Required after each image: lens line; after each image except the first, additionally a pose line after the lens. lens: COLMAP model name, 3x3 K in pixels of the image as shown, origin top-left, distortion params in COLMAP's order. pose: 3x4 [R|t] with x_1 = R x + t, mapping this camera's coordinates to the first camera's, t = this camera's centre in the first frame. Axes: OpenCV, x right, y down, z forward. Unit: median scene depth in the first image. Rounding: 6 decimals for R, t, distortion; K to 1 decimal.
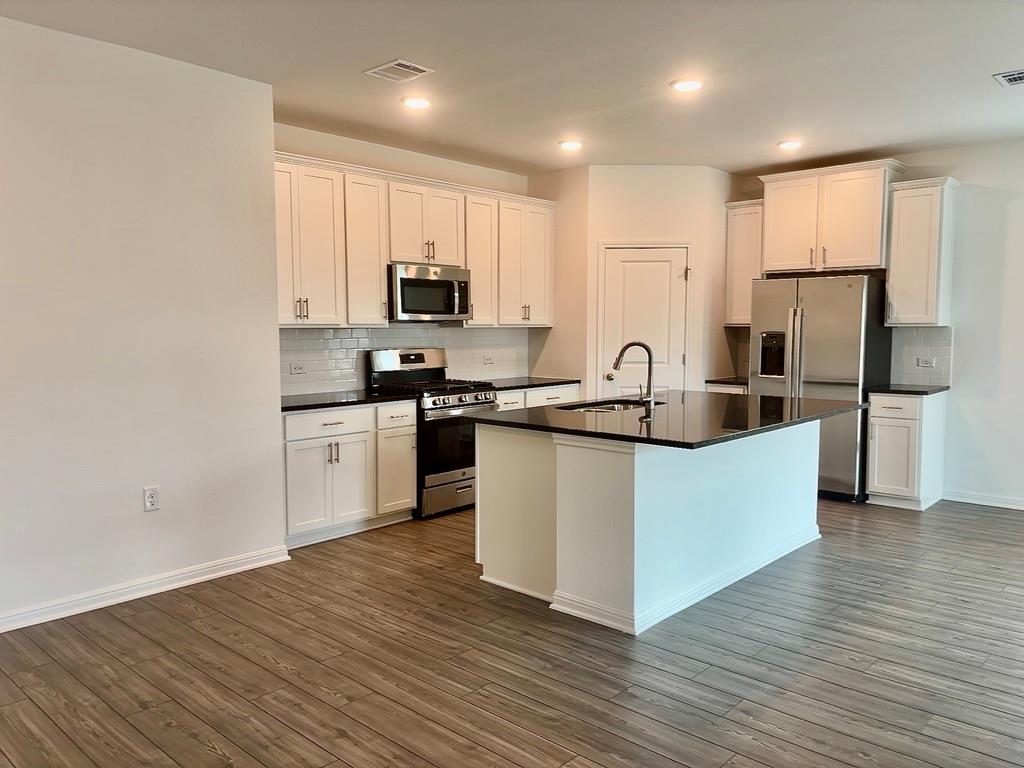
lens RADIAL K [[779.8, 0, 512.0], [0, 779.8, 384.0], [0, 0, 1]] dist [0.073892, -0.097067]
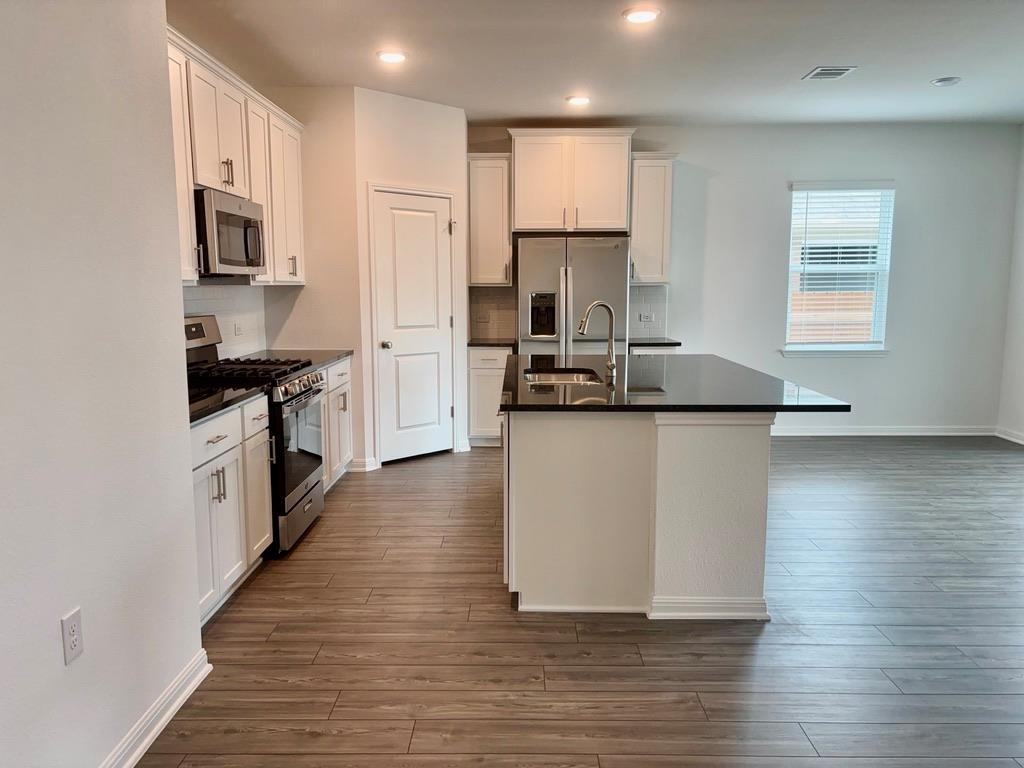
lens RADIAL K [[779.8, 0, 512.0], [0, 779.8, 384.0], [0, 0, 1]] dist [0.073892, -0.097067]
pose [[0.738839, -0.084028, 0.668623, -0.403423], [0.050346, 0.996305, 0.069576, -0.021724], [-0.671999, -0.017743, 0.740339, 0.319129]]
